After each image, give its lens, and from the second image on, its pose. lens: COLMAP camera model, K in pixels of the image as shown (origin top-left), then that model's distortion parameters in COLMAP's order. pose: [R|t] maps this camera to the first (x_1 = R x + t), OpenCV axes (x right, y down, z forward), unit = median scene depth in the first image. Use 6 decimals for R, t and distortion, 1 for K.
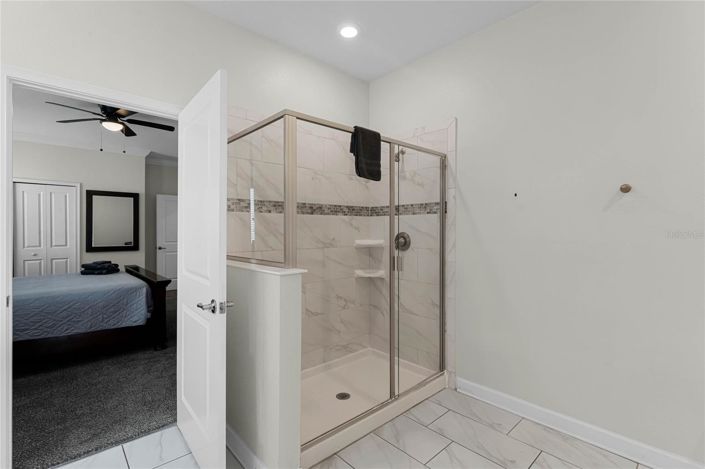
lens RADIAL K [[326.3, 0, 352.3], [0, 326.3, 233.5], [0, 0, 1]] dist [-0.002007, -0.000172]
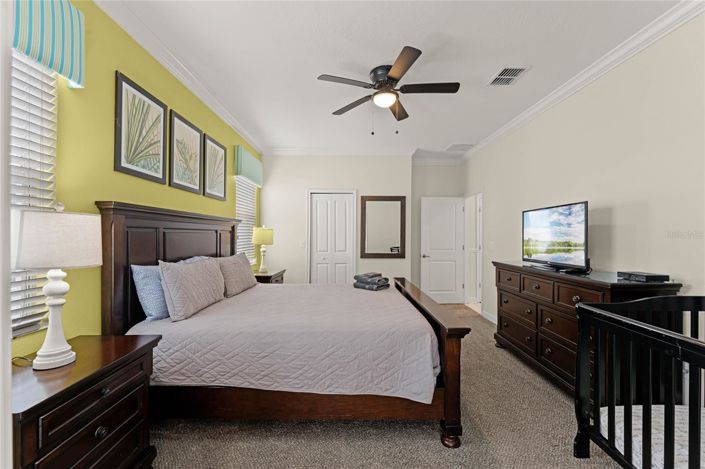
lens RADIAL K [[305.2, 0, 350.7], [0, 305.2, 234.3], [0, 0, 1]] dist [-0.001387, -0.000053]
pose [[0.744768, -0.001030, -0.667323, -0.227894], [-0.008573, 0.999902, -0.011112, -0.005900], [0.667268, 0.013997, 0.744686, 0.299428]]
